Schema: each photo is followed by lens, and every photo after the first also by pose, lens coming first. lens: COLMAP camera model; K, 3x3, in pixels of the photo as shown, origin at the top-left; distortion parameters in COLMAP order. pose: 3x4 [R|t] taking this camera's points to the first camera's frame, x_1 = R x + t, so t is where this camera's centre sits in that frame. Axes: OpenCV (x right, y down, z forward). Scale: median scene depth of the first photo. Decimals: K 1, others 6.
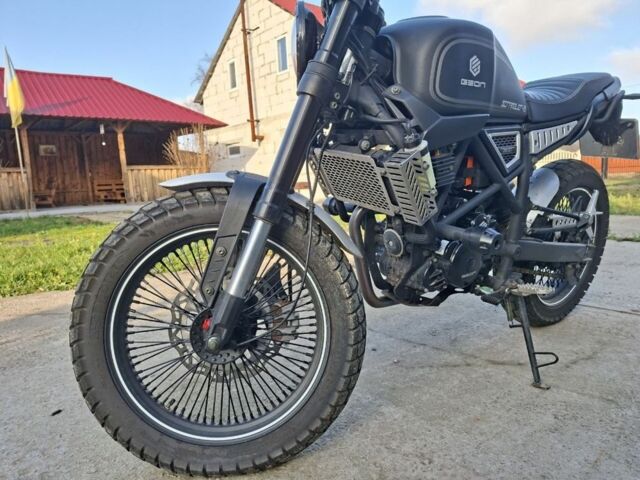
lens RADIAL K [[447.4, 0, 319.8], [0, 447.4, 250.6], [0, 0, 1]] dist [0.067159, -0.088335]
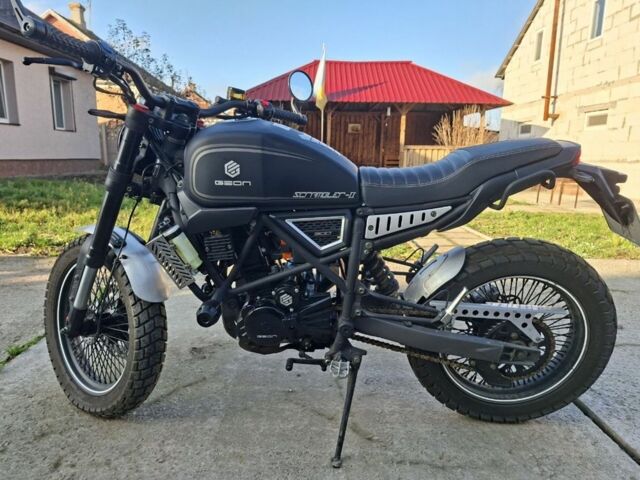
lens RADIAL K [[444.3, 0, 318.6], [0, 444.3, 248.3], [0, 0, 1]] dist [0.073576, -0.081719]
pose [[0.773784, 0.183843, -0.606185, 0.100256], [-0.146052, 0.982953, 0.111676, -0.029162], [0.616382, 0.002121, 0.787444, 0.017335]]
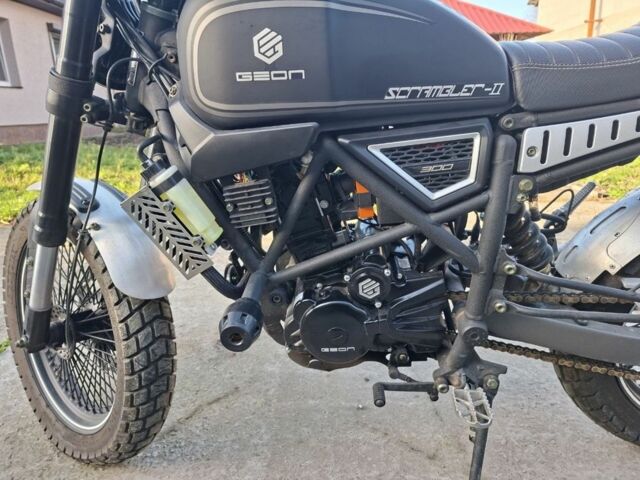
lens RADIAL K [[444.3, 0, 318.6], [0, 444.3, 248.3], [0, 0, 1]] dist [0.073576, -0.081719]
pose [[0.757247, 0.208928, -0.618810, 0.064893], [-0.094584, 0.972547, 0.212616, -0.022170], [0.646244, -0.102473, 0.756220, 0.044742]]
